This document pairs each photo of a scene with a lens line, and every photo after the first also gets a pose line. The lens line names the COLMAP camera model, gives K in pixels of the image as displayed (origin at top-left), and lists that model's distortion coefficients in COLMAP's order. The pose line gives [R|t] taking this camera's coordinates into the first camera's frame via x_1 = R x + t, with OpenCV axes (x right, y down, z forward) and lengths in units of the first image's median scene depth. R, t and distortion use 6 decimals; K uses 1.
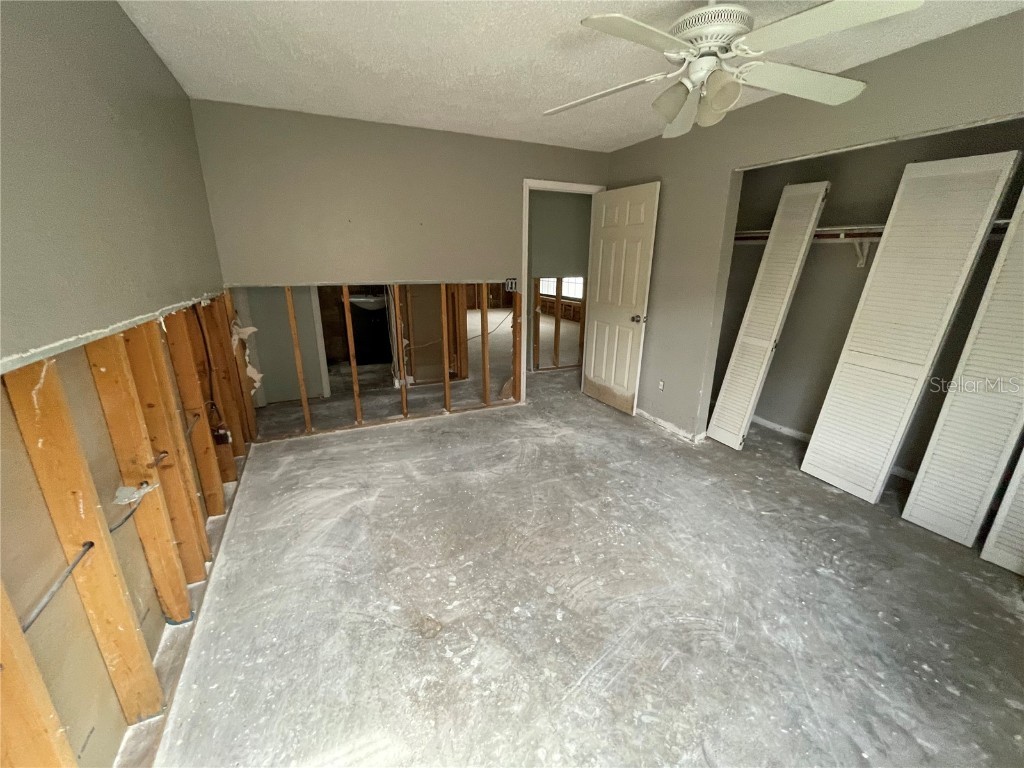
lens RADIAL K [[416.7, 0, 511.9], [0, 416.7, 381.7], [0, 0, 1]] dist [-0.003329, -0.000045]
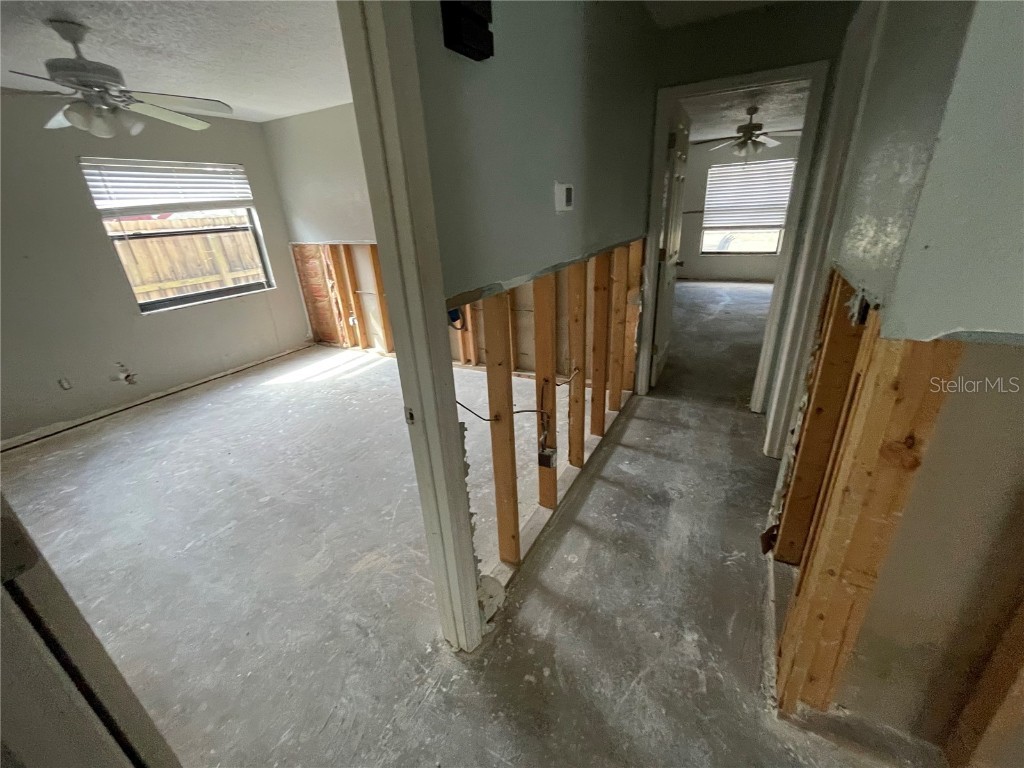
lens RADIAL K [[416.7, 0, 511.9], [0, 416.7, 381.7], [0, 0, 1]] dist [-0.003329, -0.000045]
pose [[-0.803957, 0.258752, -0.535444, 0.135992], [-0.125430, 0.806344, 0.577994, -0.386735], [0.581309, 0.531843, -0.615811, 1.274756]]
